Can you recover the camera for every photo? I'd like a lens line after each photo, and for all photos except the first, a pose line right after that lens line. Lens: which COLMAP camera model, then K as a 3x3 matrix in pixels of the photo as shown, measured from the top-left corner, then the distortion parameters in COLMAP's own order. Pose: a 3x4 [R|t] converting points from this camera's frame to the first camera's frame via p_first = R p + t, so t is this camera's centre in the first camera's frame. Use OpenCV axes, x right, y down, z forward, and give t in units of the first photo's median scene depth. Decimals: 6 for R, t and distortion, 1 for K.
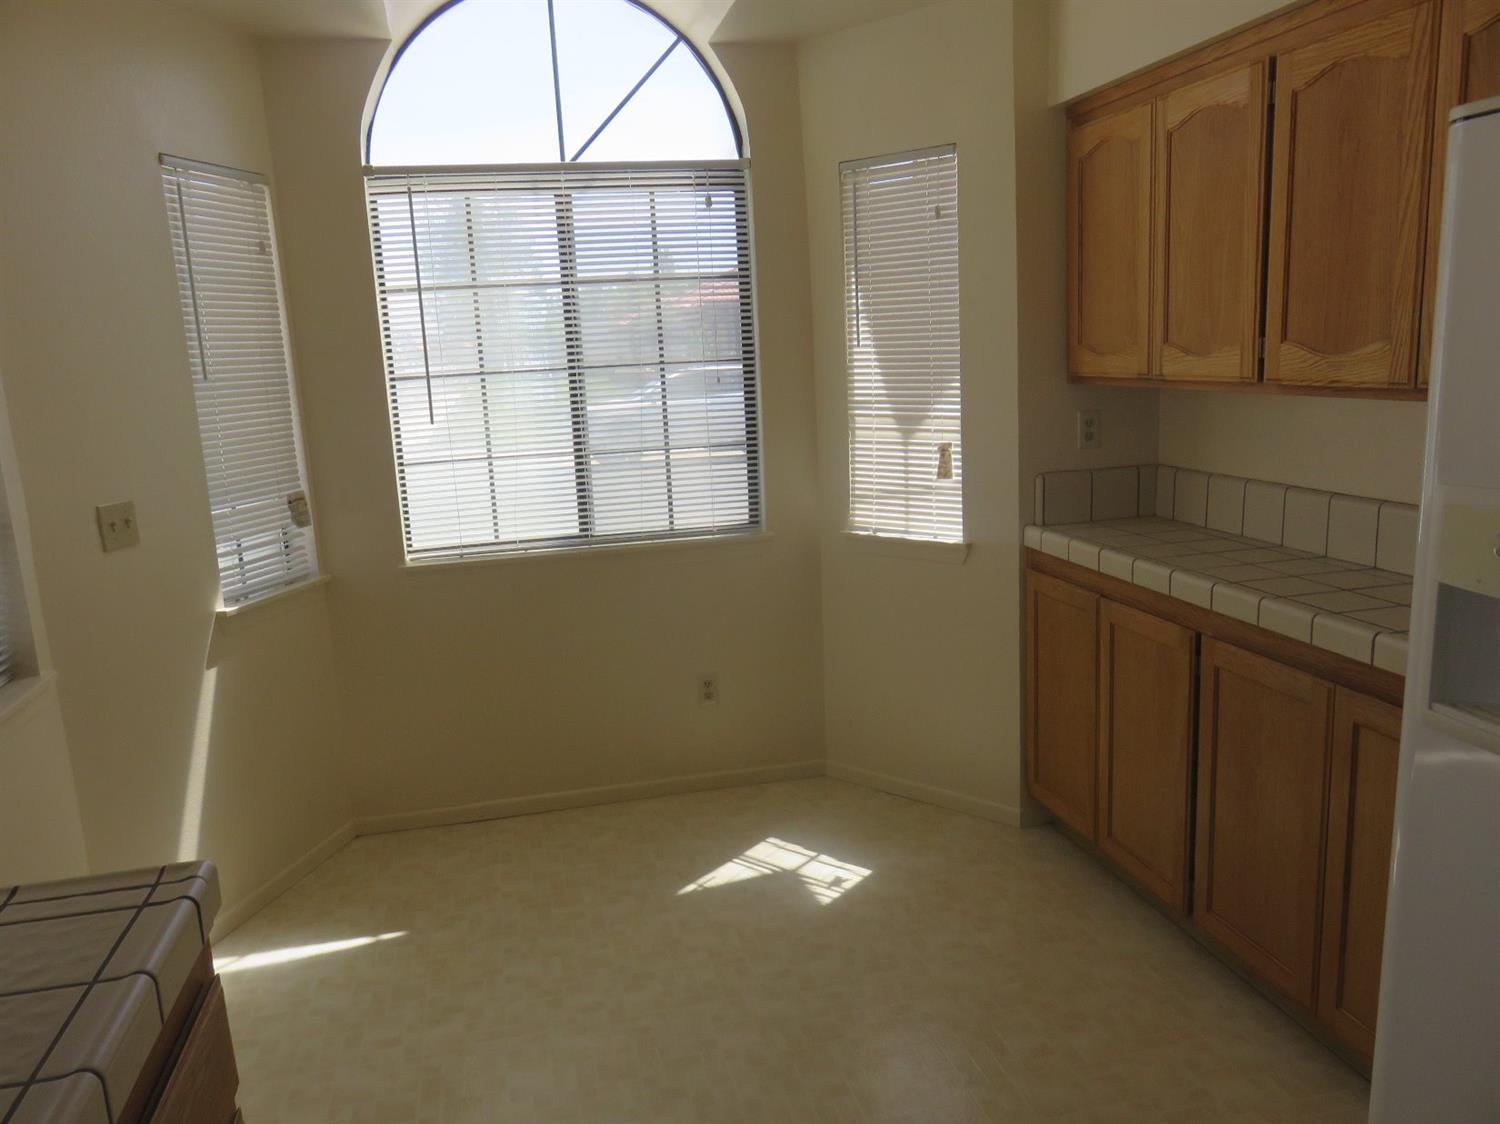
lens RADIAL K [[1130.3, 0, 753.0], [0, 1130.3, 568.1], [0, 0, 1]] dist [-0.005361, 0.005115]
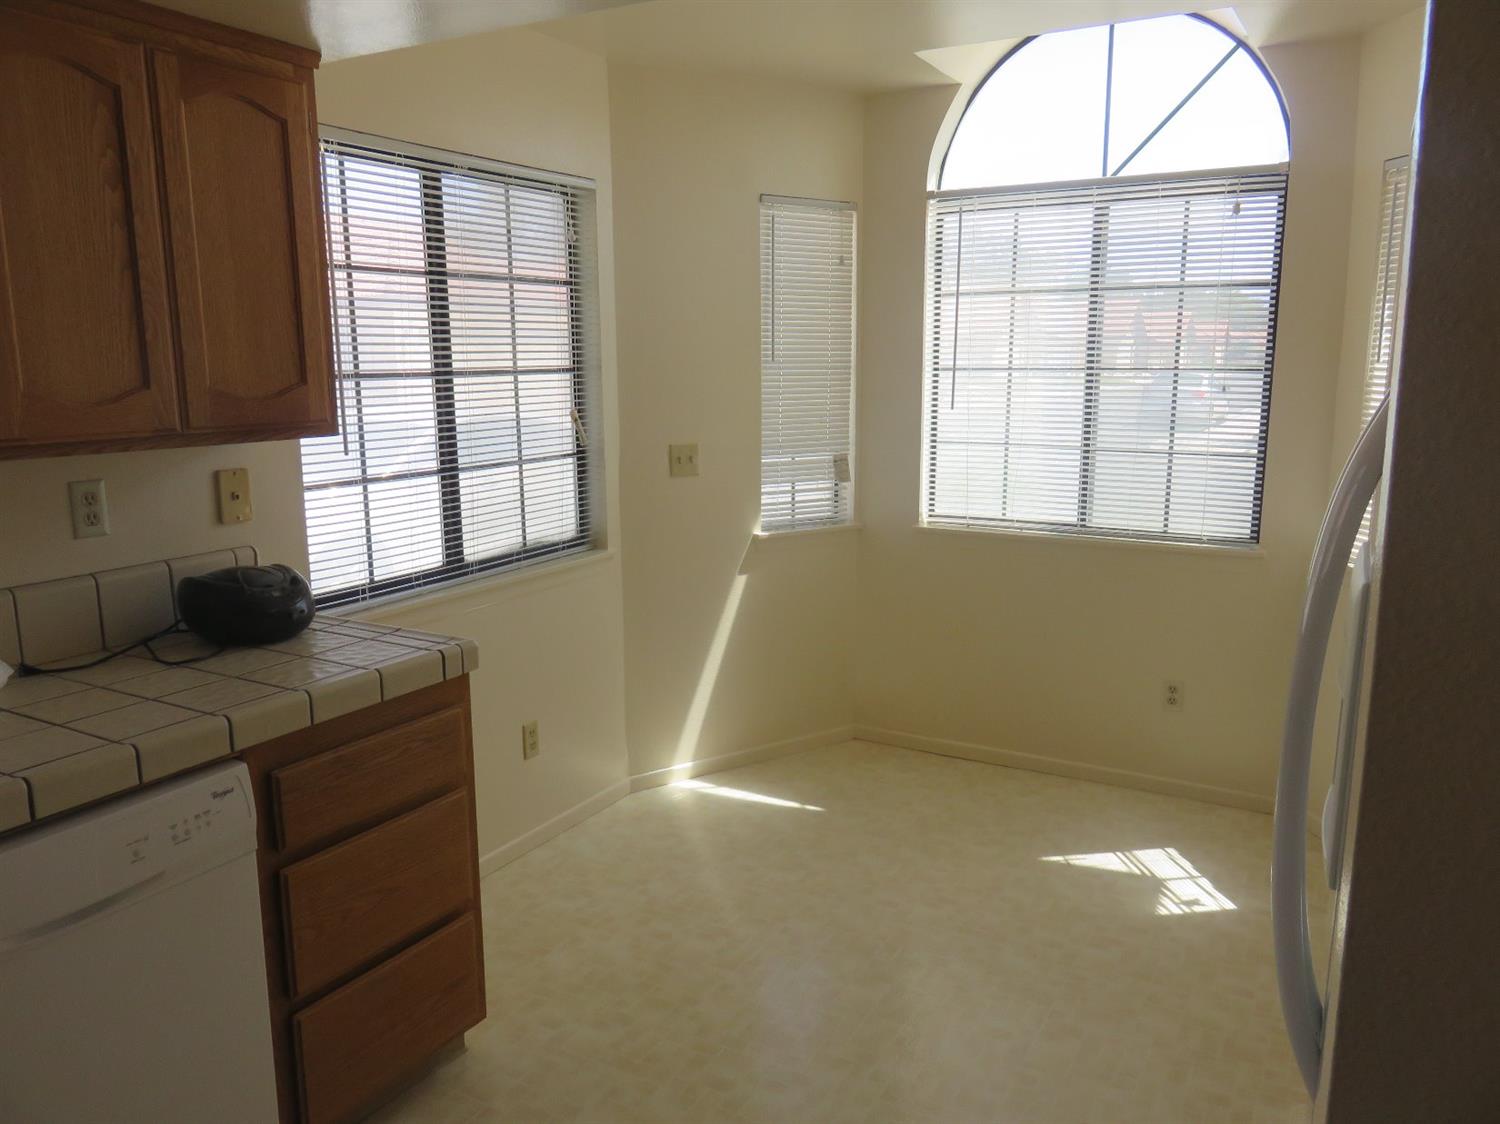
lens RADIAL K [[1130.3, 0, 753.0], [0, 1130.3, 568.1], [0, 0, 1]] dist [-0.005361, 0.005115]
pose [[0.735271, 0.171418, -0.655739, 0.352398], [-0.164625, 0.983684, 0.072555, -0.016217], [0.657477, 0.054603, 0.751494, -0.006572]]
